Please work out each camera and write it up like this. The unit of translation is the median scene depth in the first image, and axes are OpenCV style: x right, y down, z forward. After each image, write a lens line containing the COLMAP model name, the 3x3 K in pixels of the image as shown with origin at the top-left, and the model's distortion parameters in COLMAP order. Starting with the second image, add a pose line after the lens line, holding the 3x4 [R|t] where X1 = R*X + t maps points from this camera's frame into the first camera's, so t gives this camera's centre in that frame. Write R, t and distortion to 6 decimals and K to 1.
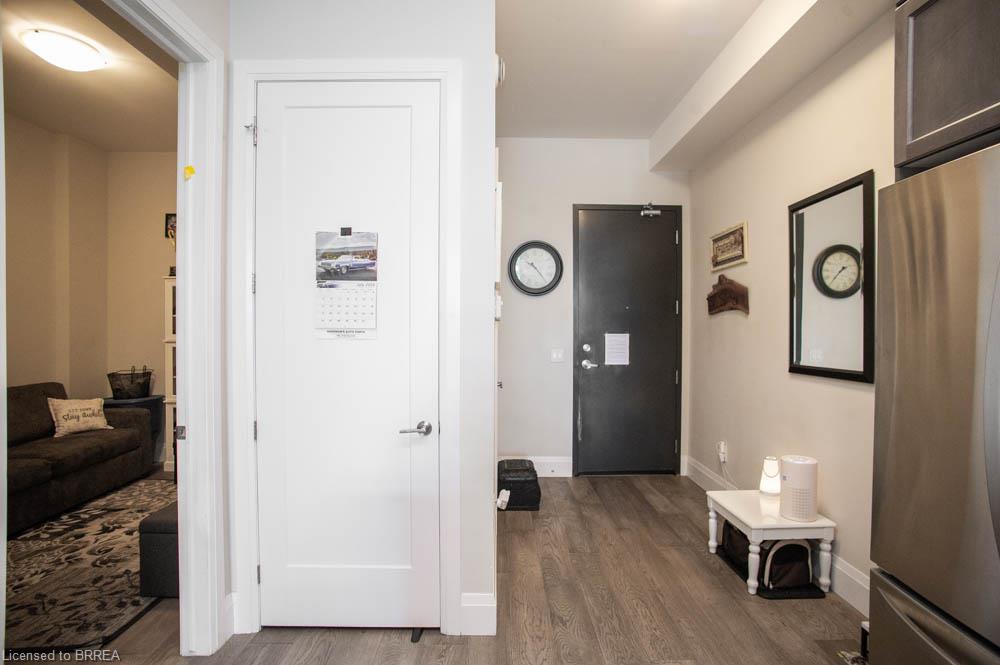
lens RADIAL K [[500.3, 0, 500.0], [0, 500.3, 332.5], [0, 0, 1]] dist [-0.031131, 0.000320]
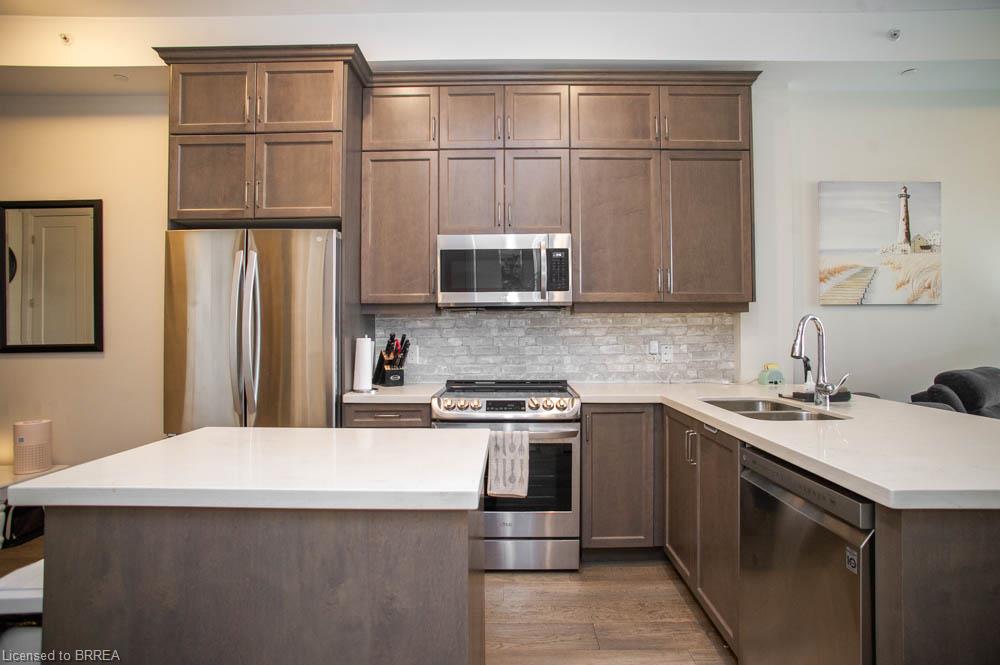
lens RADIAL K [[500.3, 0, 500.0], [0, 500.3, 332.5], [0, 0, 1]] dist [-0.031131, 0.000320]
pose [[0.039800, 0.007617, 0.999179, -0.534244], [0.013097, 0.999881, -0.008144, 0.067333], [-0.999122, 0.013410, 0.039696, -0.179373]]
